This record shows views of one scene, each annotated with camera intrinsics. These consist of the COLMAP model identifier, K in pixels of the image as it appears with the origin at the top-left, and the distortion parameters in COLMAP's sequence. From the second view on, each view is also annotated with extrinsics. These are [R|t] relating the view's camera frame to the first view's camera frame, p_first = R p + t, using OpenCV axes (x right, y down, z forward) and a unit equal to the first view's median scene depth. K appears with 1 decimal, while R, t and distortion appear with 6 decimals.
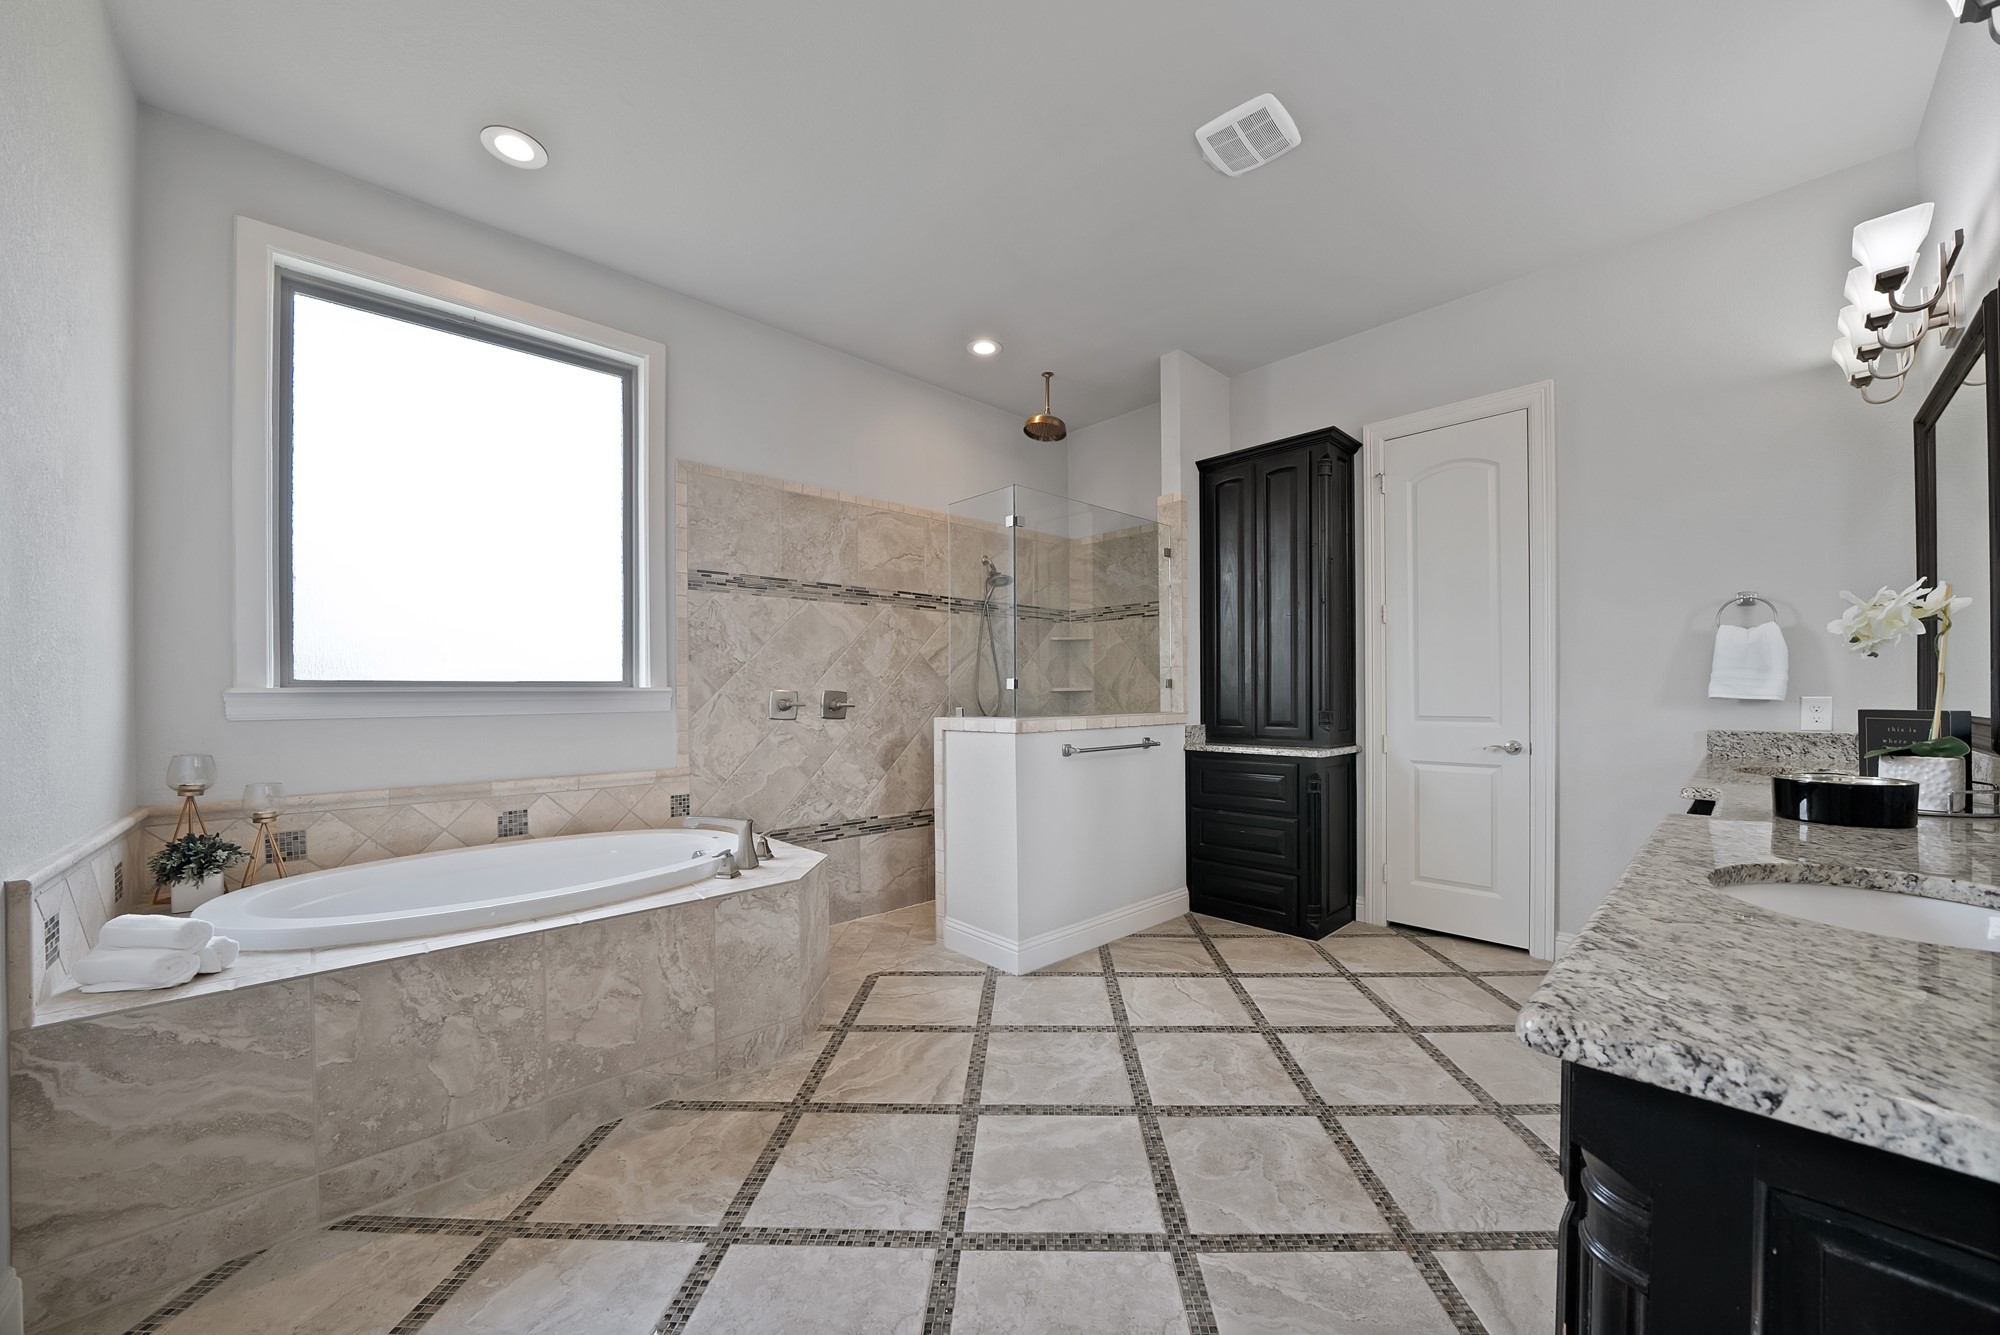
lens RADIAL K [[708.2, 0, 1032.1], [0, 708.2, 696.5], [0, 0, 1]] dist [-0.041203, 0.000051]
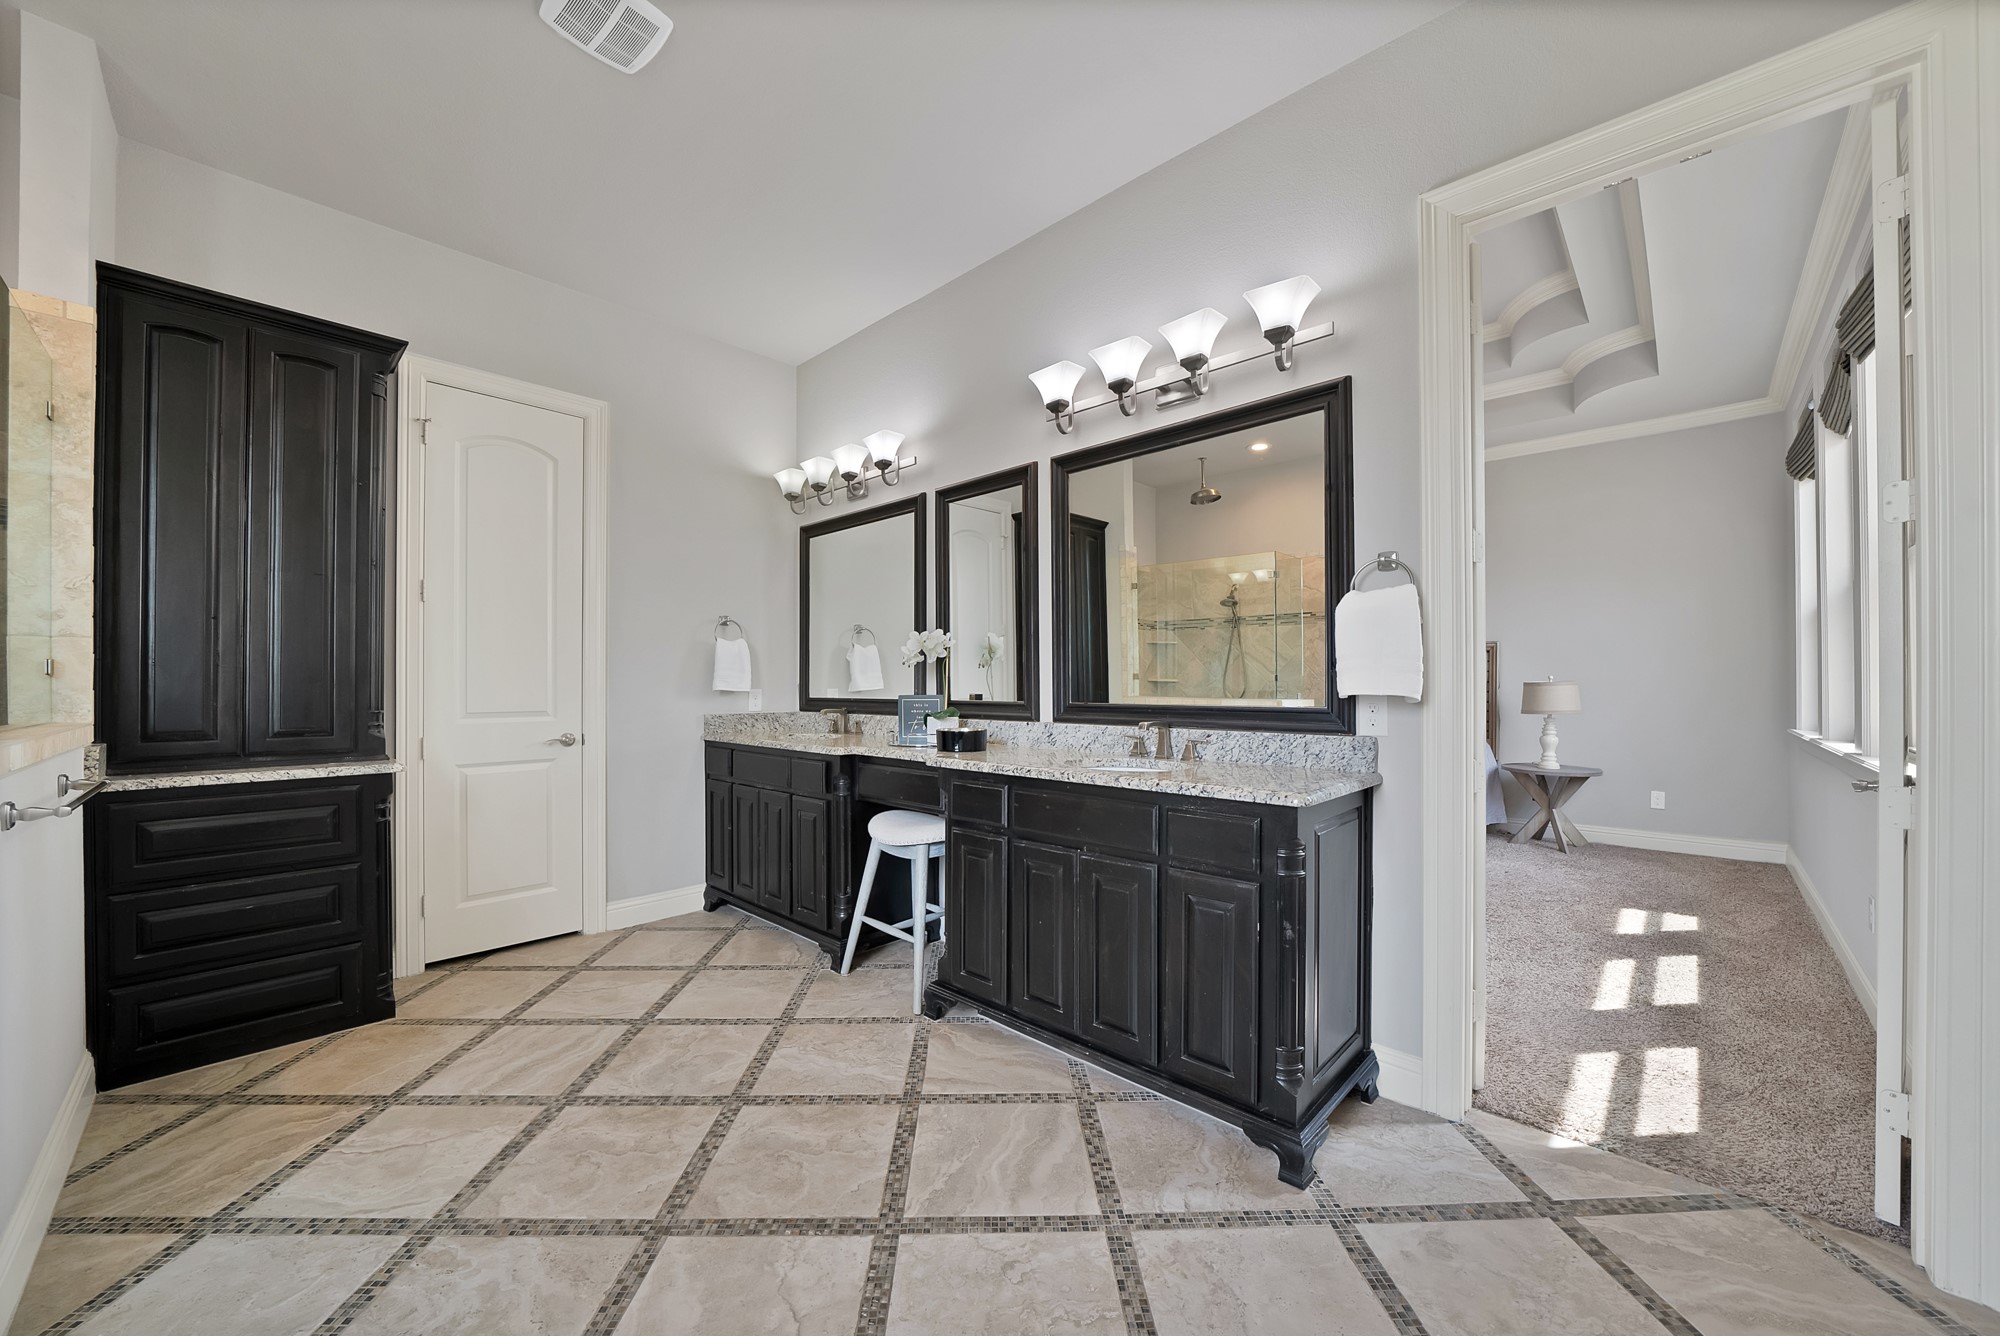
lens RADIAL K [[714.6, 0, 994.5], [0, 714.6, 675.3], [0, 0, 1]] dist [-0.019050, 0.000419]
pose [[-0.018651, 0.017254, 0.999677, -0.411359], [0.004693, 0.999842, -0.017170, -0.001059], [-0.999815, 0.004371, -0.018729, 0.418206]]
